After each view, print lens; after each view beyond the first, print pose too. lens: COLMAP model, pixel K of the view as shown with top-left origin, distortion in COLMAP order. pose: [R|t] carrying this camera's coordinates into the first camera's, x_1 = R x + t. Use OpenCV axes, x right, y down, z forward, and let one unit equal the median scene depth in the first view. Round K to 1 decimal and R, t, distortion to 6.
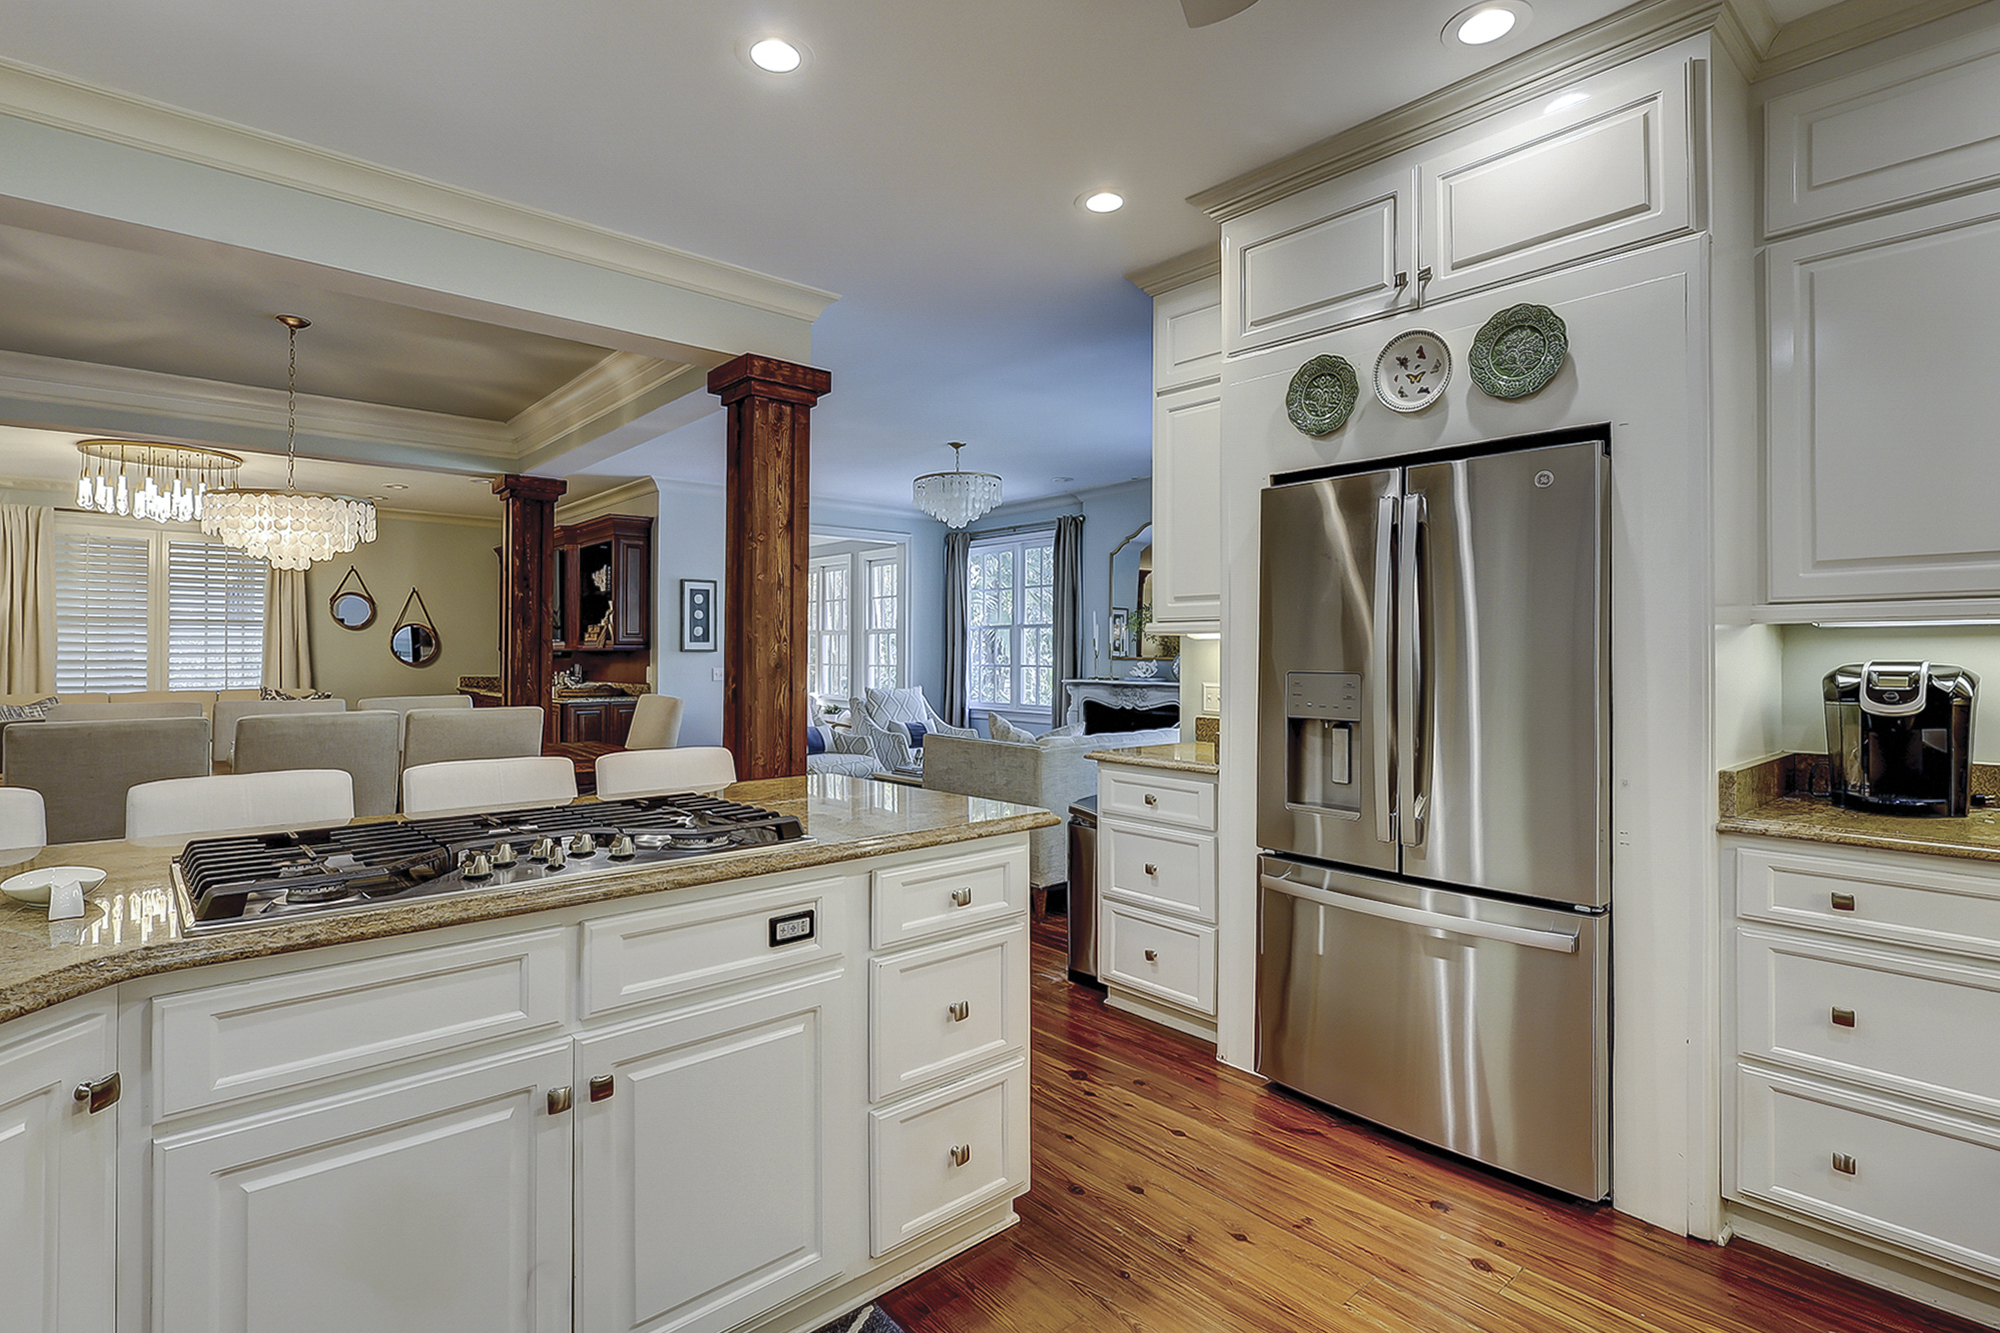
lens RADIAL K [[965.8, 0, 996.3], [0, 965.8, 654.1], [0, 0, 1]] dist [0.000404, -0.000683]
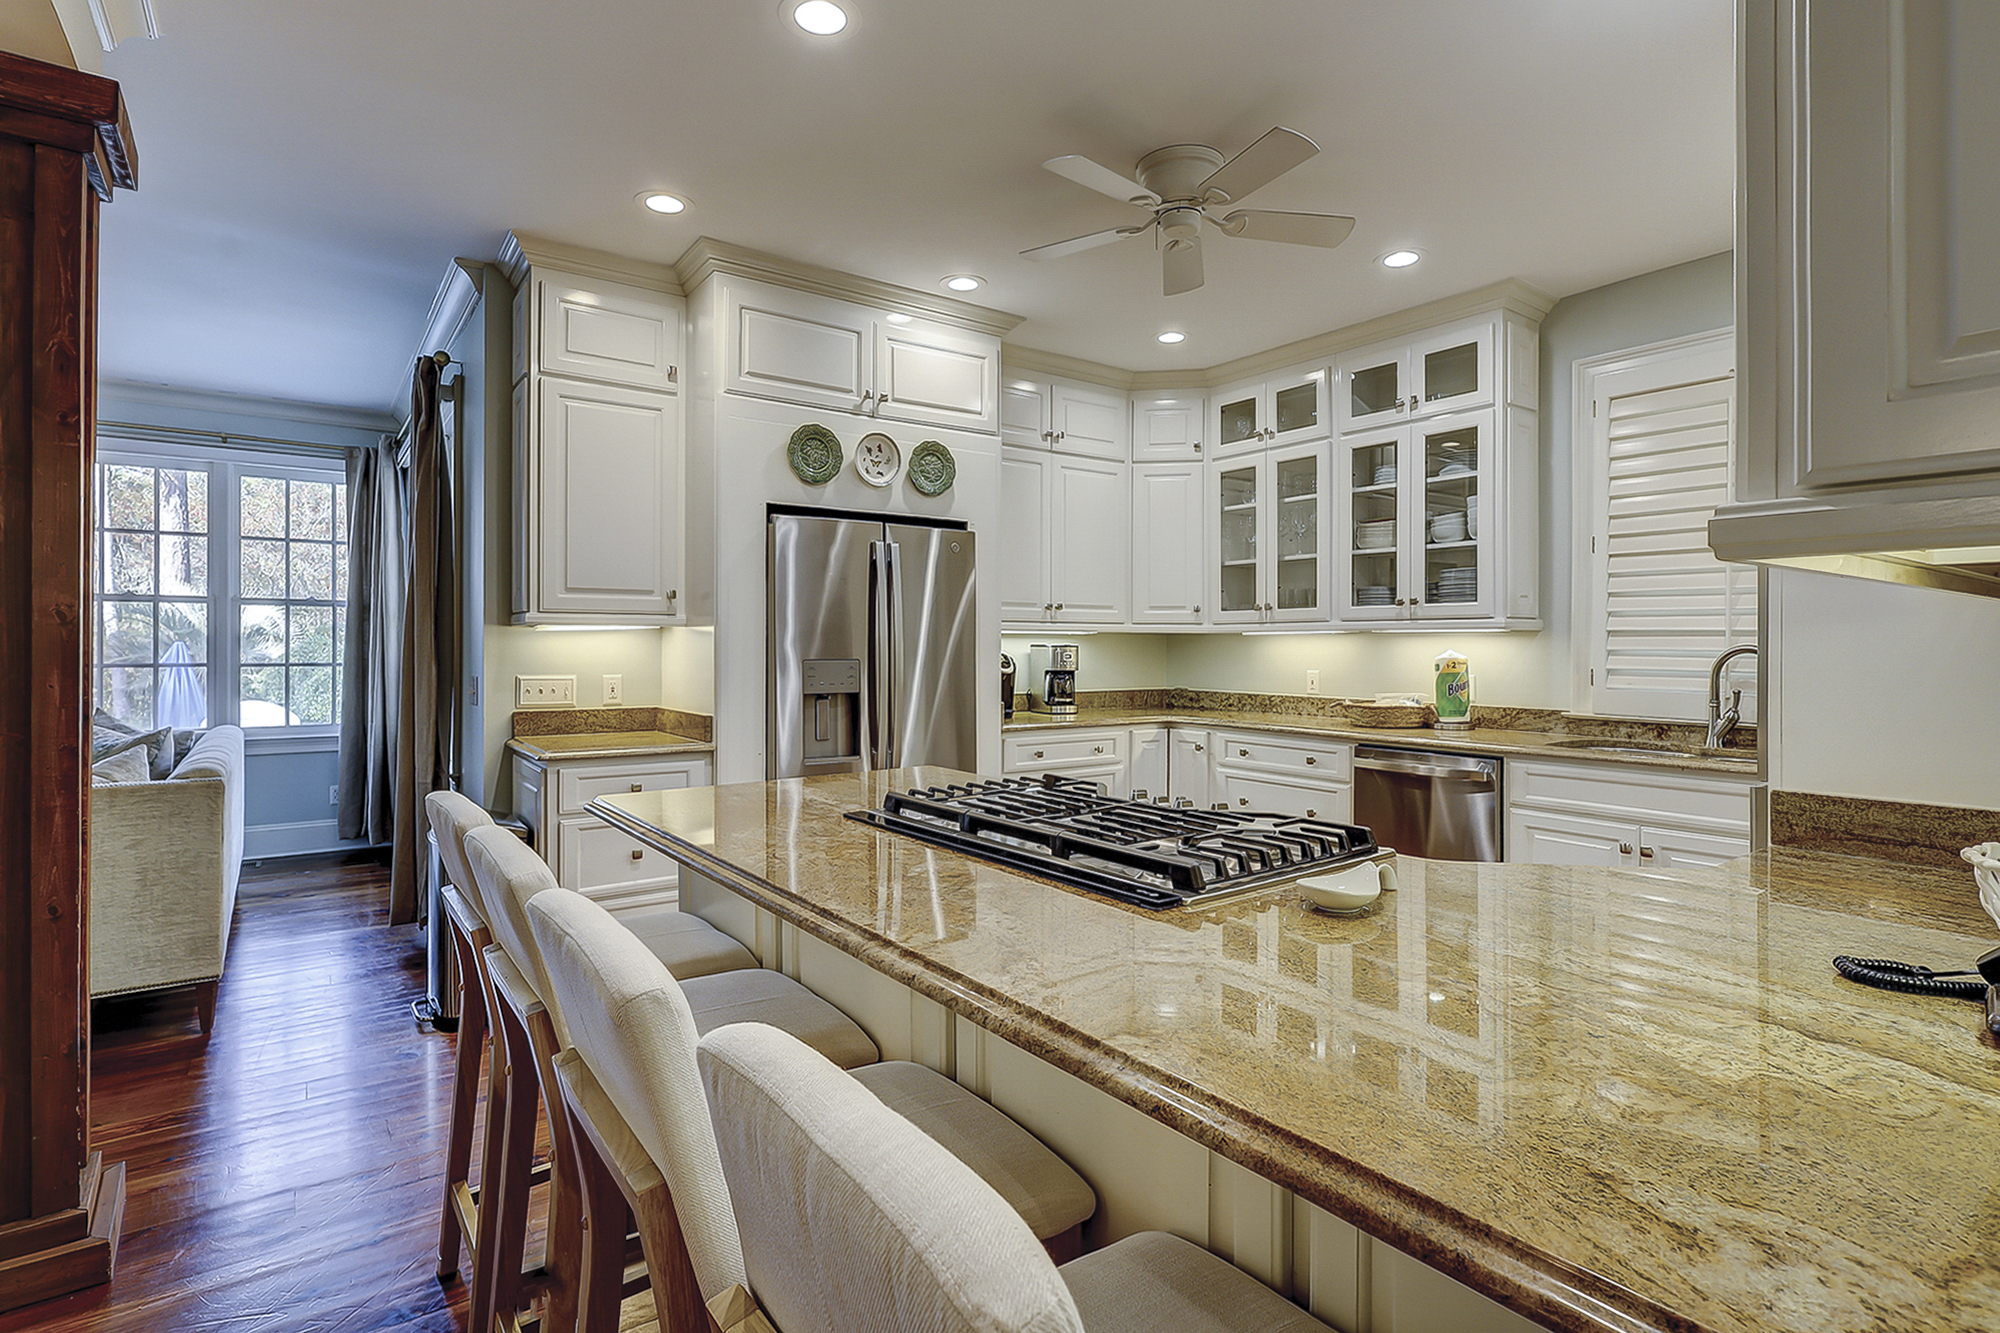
lens RADIAL K [[965.8, 0, 1021.1], [0, 965.8, 651.0], [0, 0, 1]] dist [0.000404, -0.000683]
pose [[0.097219, -0.006652, 0.995241, -1.012658], [0.000833, 0.999978, 0.006602, -0.003555], [-0.995263, 0.000187, 0.097222, 0.609985]]
